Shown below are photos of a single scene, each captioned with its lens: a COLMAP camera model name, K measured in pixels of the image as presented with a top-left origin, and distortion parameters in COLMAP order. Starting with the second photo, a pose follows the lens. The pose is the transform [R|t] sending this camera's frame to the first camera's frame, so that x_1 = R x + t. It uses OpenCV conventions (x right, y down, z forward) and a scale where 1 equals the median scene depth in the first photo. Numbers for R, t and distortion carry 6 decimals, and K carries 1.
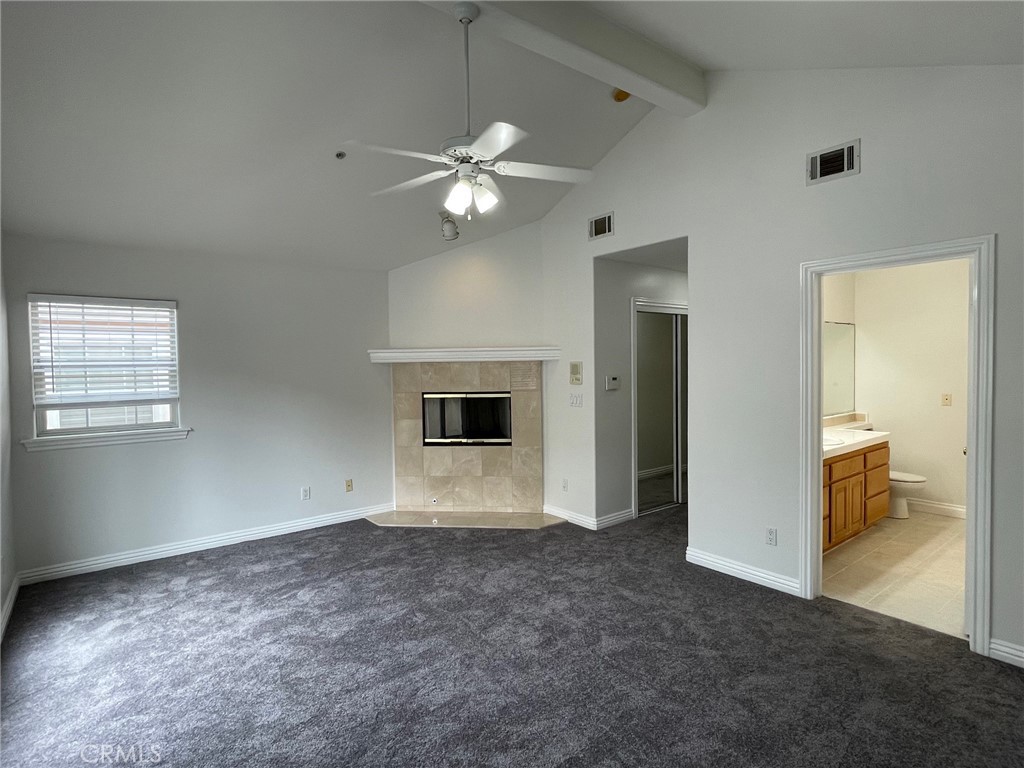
lens RADIAL K [[542.7, 0, 513.6], [0, 542.7, 380.2], [0, 0, 1]] dist [0.002002, -0.000355]
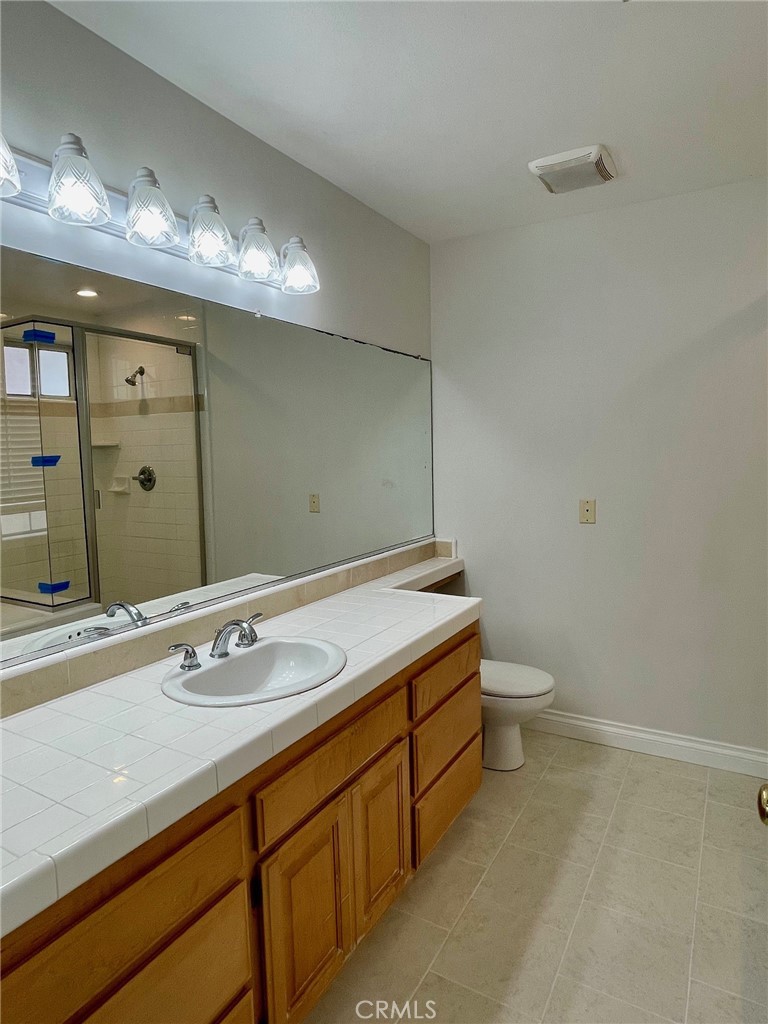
lens RADIAL K [[599.6, 0, 383.1], [0, 599.6, 511.9], [0, 0, 1]] dist [0.002356, 0.000247]
pose [[0.932287, -0.039085, 0.359601, 0.438797], [0.018456, 0.997990, 0.060623, 0.000033], [-0.361248, -0.049881, 0.931135, 0.573693]]
